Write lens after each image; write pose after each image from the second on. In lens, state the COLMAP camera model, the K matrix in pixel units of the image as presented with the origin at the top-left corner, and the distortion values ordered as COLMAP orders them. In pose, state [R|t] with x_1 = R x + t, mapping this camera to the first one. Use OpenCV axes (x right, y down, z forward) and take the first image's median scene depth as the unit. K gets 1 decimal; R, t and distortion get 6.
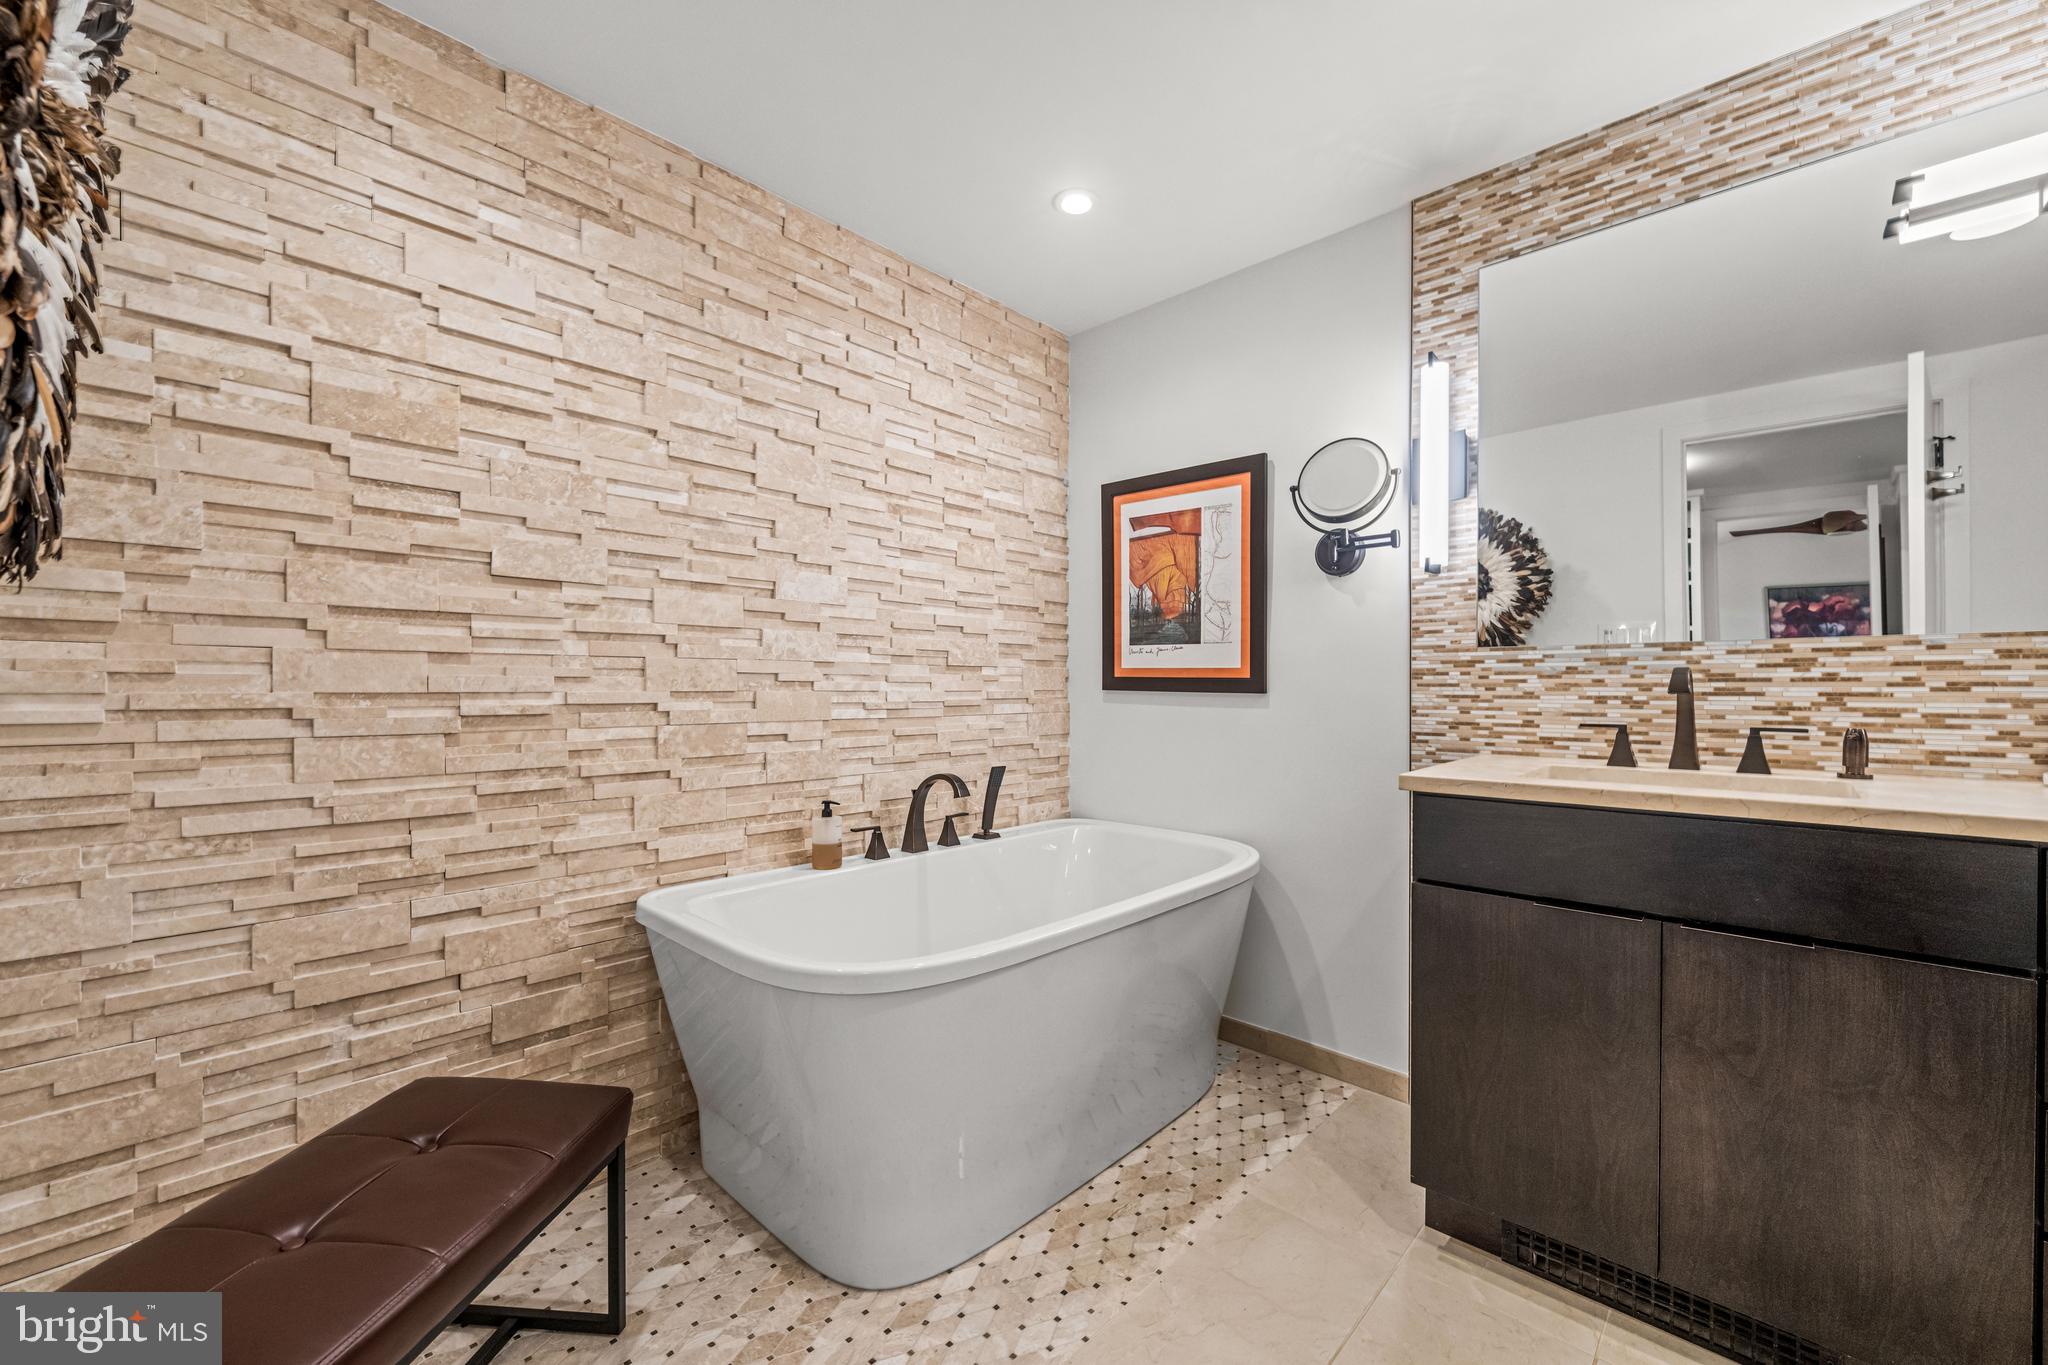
lens RADIAL K [[807.3, 0, 1033.4], [0, 807.3, 697.0], [0, 0, 1]] dist [-0.001888, 0.000012]
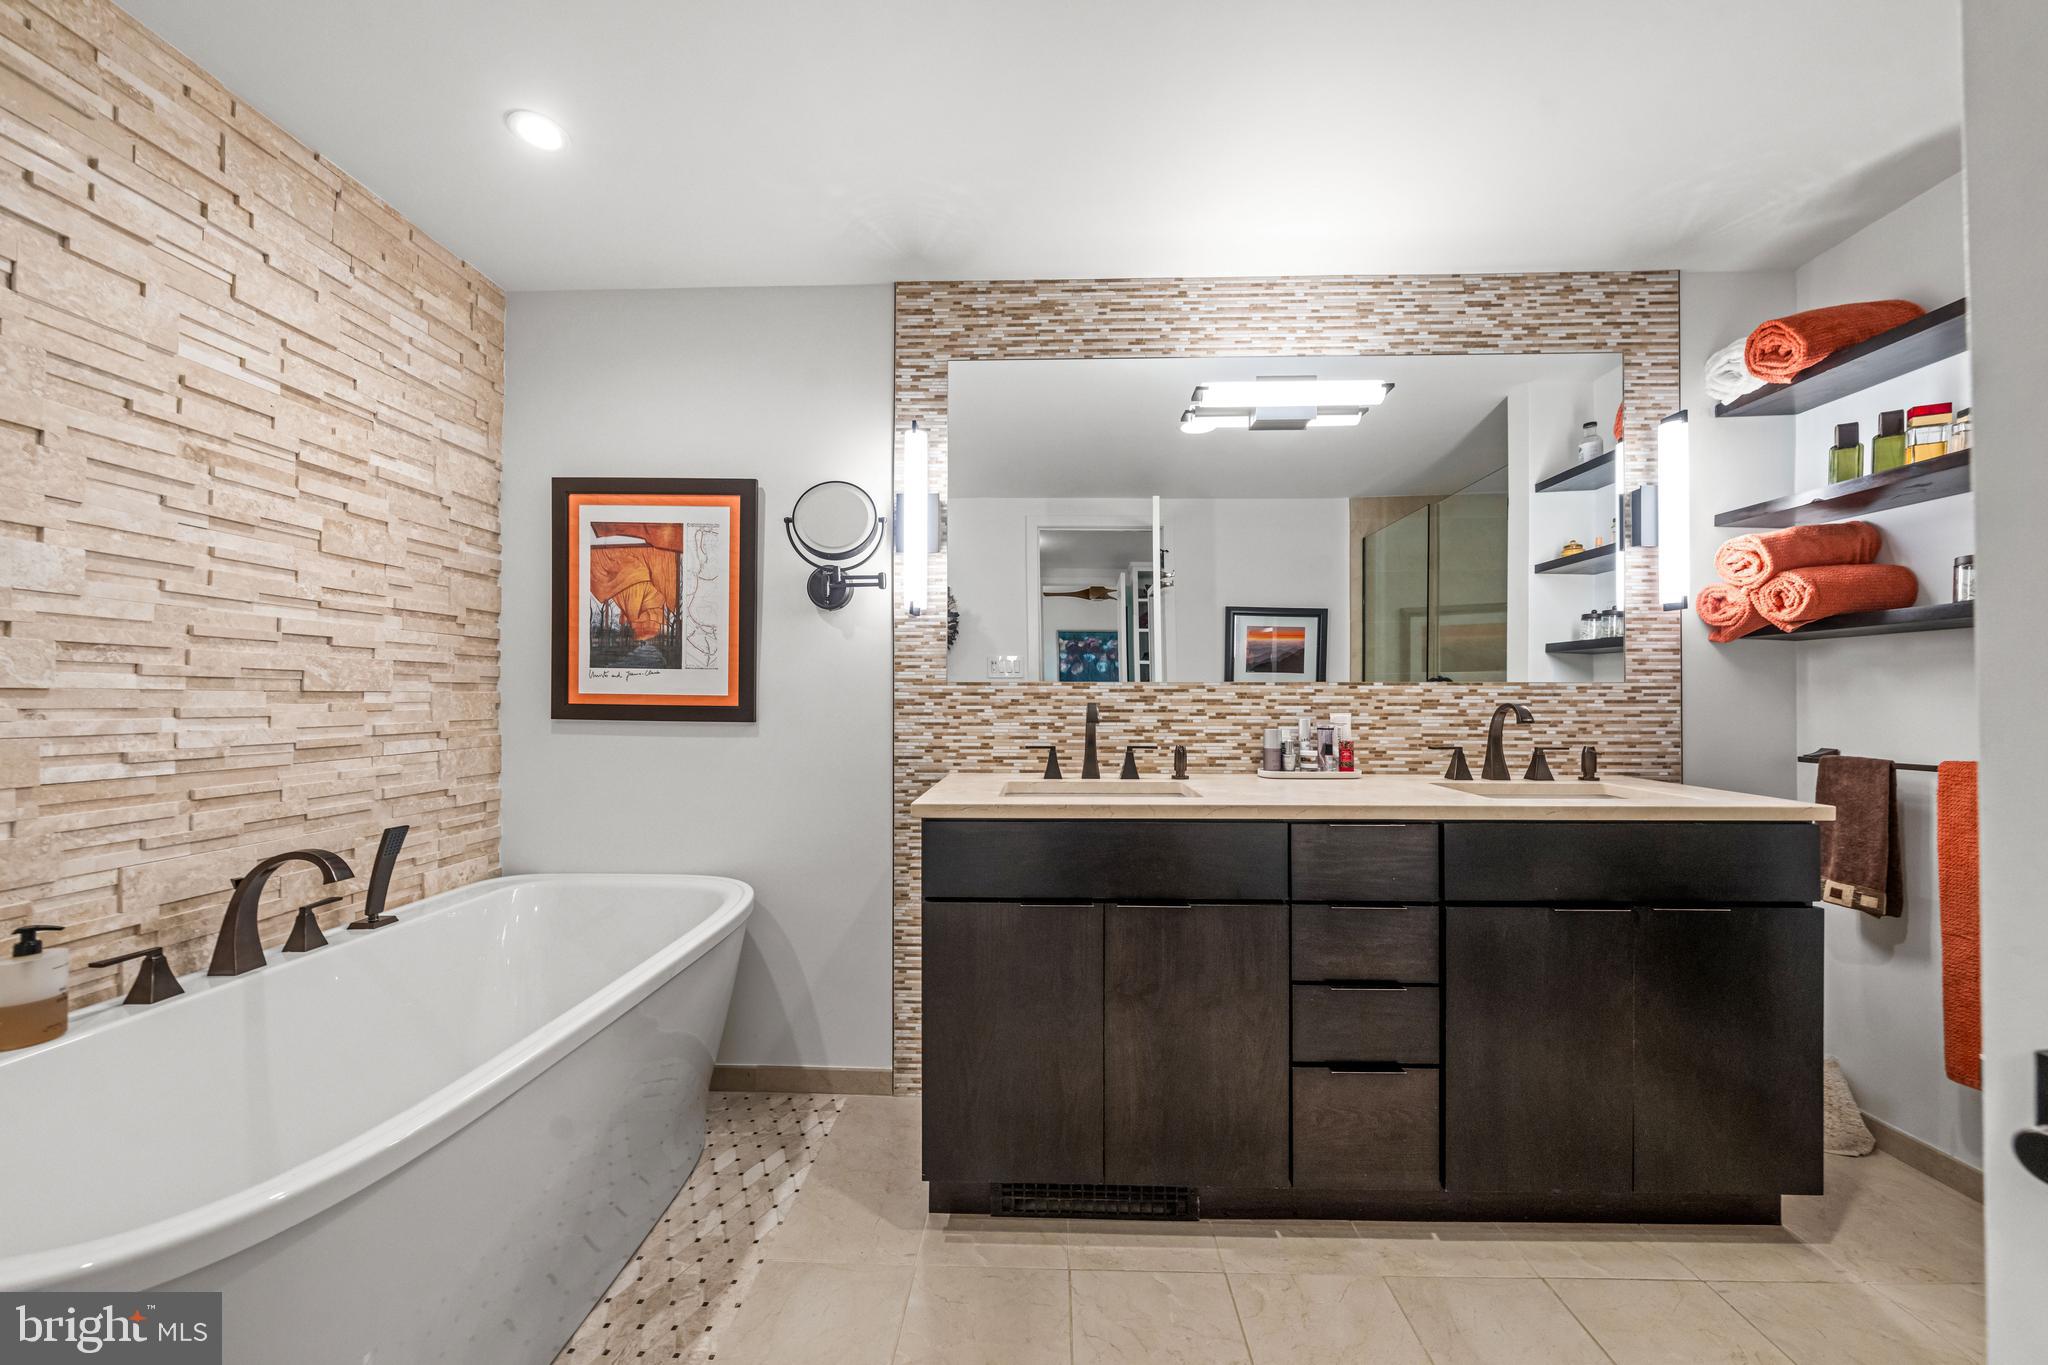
lens RADIAL K [[739.1, 0, 1031.8], [0, 739.1, 690.7], [0, 0, 1]] dist [-0.003173, 0.000782]
pose [[0.751982, 0.007060, 0.659146, -0.060806], [0.006208, 0.999822, -0.017791, -0.028230], [-0.659155, 0.017470, 0.751804, 0.114489]]
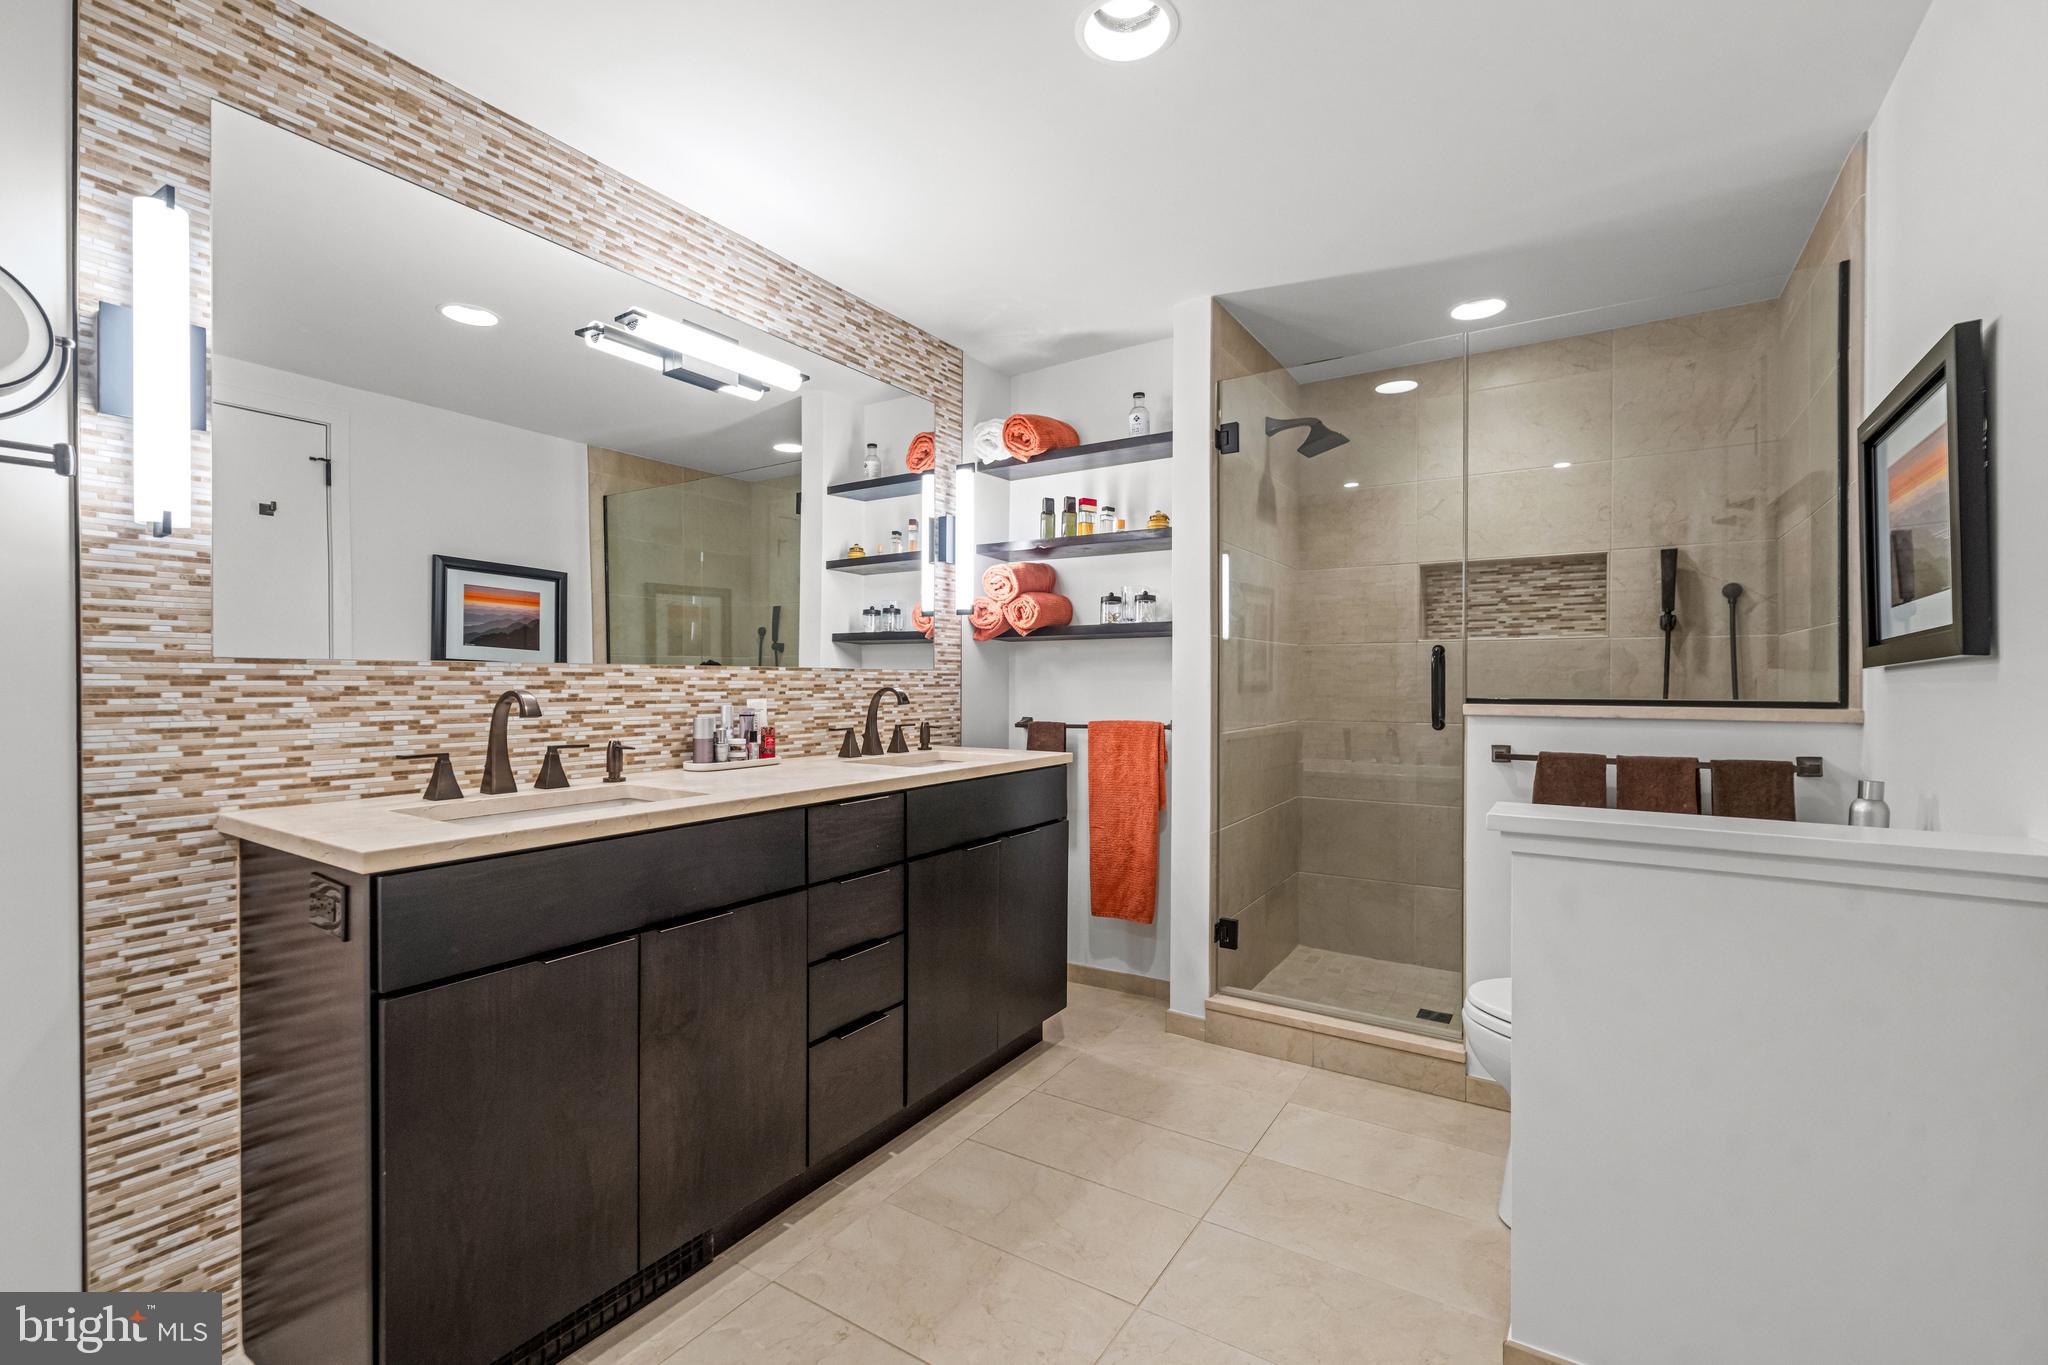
lens RADIAL K [[867.5, 0, 1044.8], [0, 867.5, 689.6], [0, 0, 1]] dist [0.000559, 0.000776]
pose [[-0.176499, -0.009692, 0.984253, -0.286865], [0.009714, 0.999886, 0.011588, -0.034625], [-0.984253, 0.011606, -0.176385, 0.433475]]
